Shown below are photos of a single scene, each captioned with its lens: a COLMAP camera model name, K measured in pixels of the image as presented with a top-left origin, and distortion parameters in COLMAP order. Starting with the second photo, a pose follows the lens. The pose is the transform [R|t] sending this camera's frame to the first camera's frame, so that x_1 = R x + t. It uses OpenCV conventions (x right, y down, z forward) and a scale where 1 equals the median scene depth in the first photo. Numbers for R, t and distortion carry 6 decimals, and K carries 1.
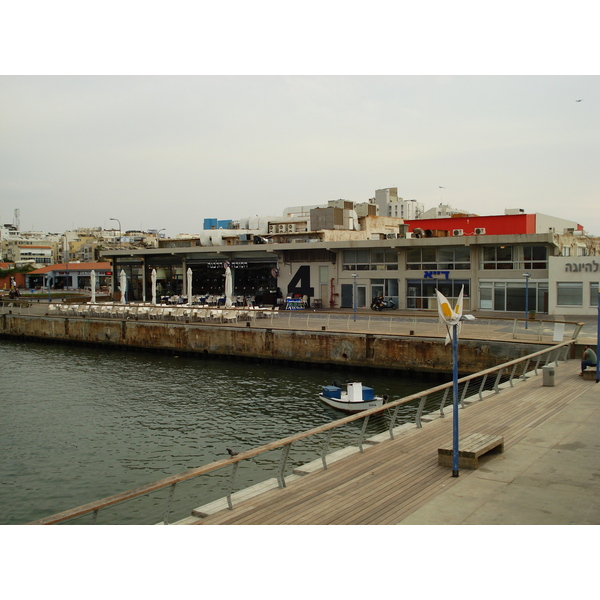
lens RADIAL K [[683.9, 0, 300.0], [0, 683.9, 300.0], [0, 0, 1]] dist [-0.120716, 0.000188]
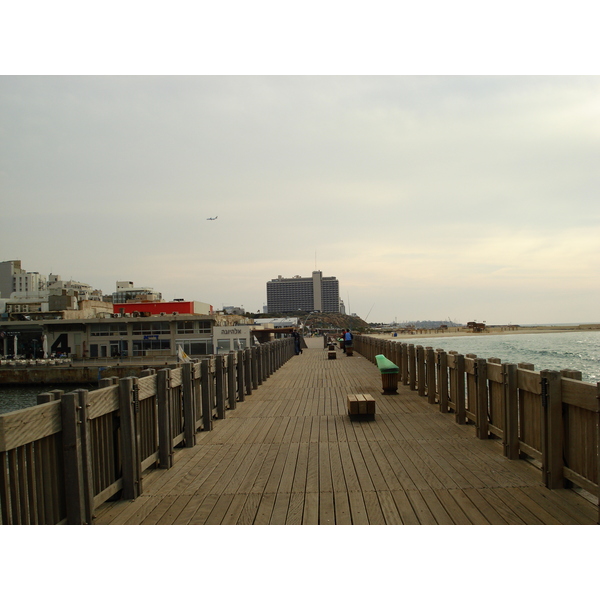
lens RADIAL K [[683.9, 0, 300.0], [0, 683.9, 300.0], [0, 0, 1]] dist [-0.120716, 0.000188]
pose [[0.832073, 0.007513, 0.554615, -0.445904], [0.046149, 0.995504, -0.082722, 0.029861], [-0.552743, 0.094425, 0.827985, -0.683894]]
